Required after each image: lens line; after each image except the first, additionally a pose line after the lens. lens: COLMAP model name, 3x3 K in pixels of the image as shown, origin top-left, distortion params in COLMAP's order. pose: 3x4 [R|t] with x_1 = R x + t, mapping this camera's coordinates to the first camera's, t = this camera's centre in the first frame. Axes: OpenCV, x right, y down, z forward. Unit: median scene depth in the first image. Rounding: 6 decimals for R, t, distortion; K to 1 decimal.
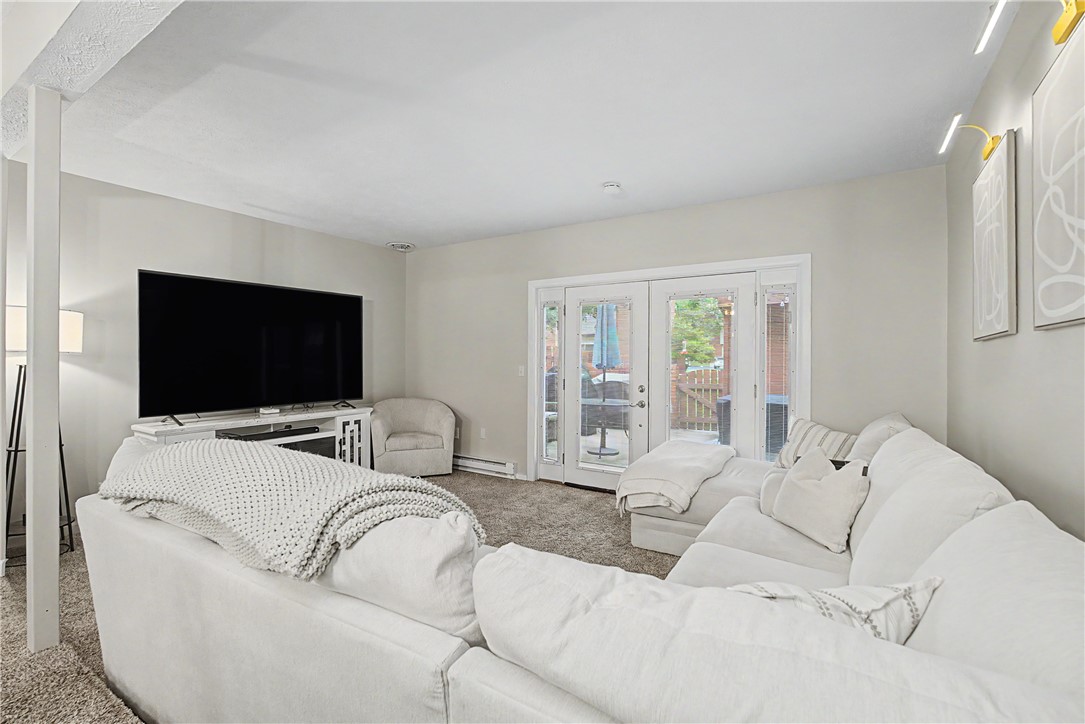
lens RADIAL K [[485.4, 0, 542.5], [0, 485.4, 362.0], [0, 0, 1]] dist [-0.004779, -0.000025]
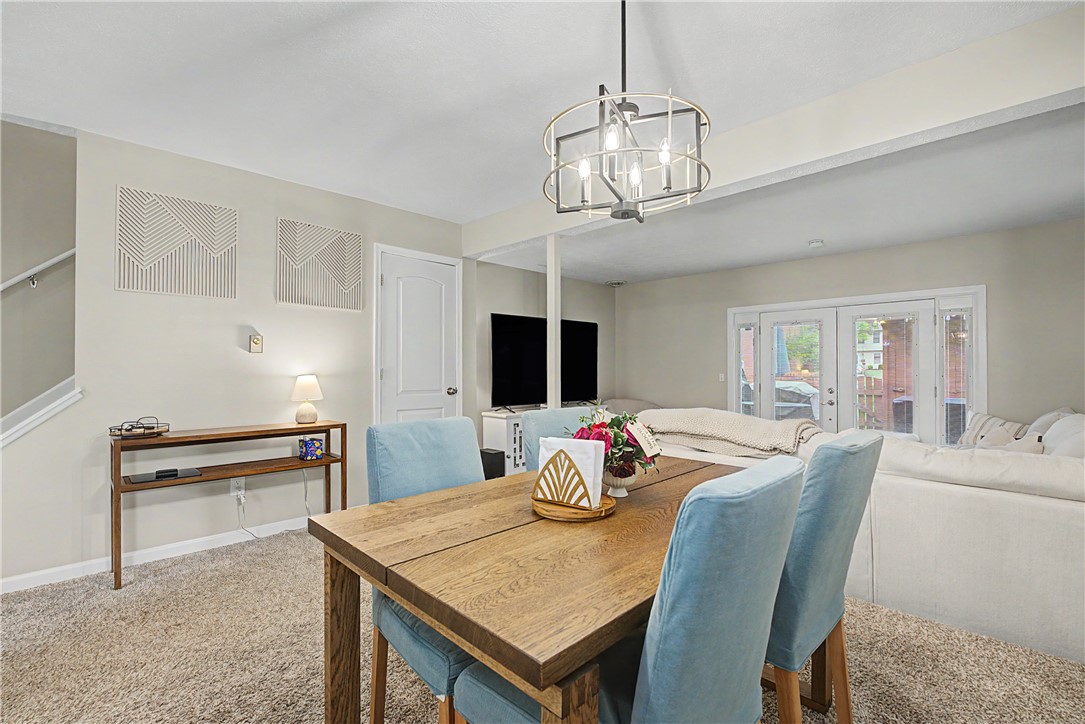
lens RADIAL K [[476.1, 0, 556.0], [0, 476.1, 369.6], [0, 0, 1]] dist [0.000706, 0.000103]
pose [[0.980664, -0.006948, -0.195574, -0.256471], [0.005523, 0.999954, -0.007830, 0.004509], [0.195619, 0.006599, 0.980658, -0.371007]]
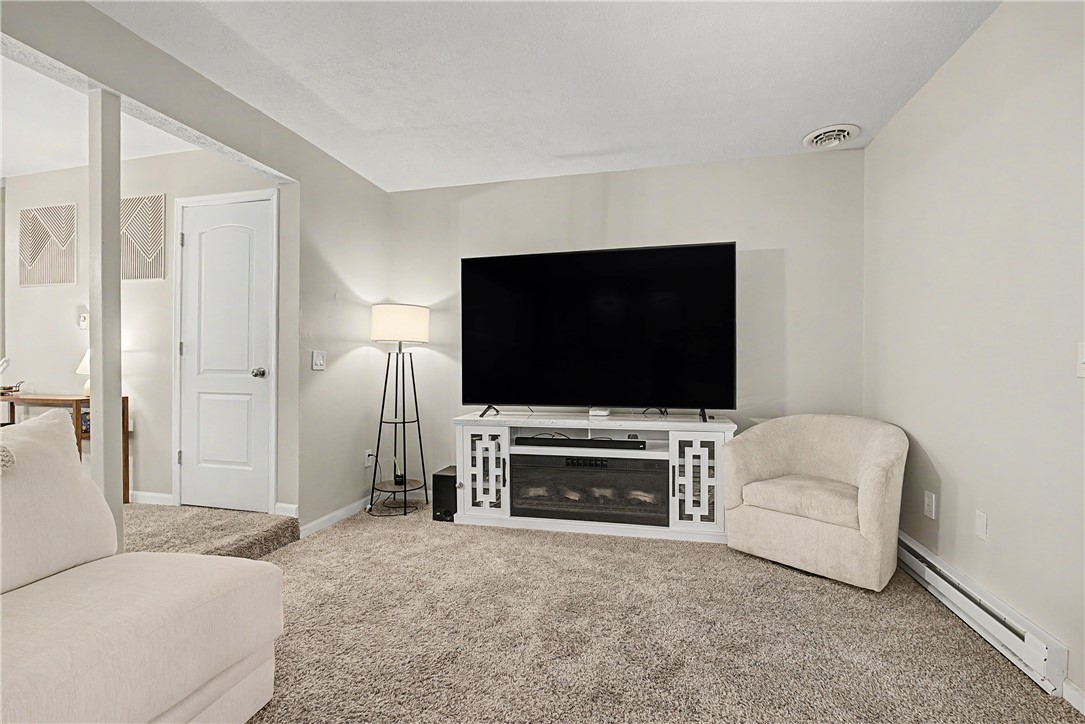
lens RADIAL K [[502.9, 0, 531.5], [0, 502.9, 362.8], [0, 0, 1]] dist [0.002199, 0.000354]
pose [[0.330919, -0.003375, -0.943653, 0.164499], [-0.004318, 0.999978, -0.005090, 0.025548], [0.943649, 0.005759, 0.330897, 0.619260]]
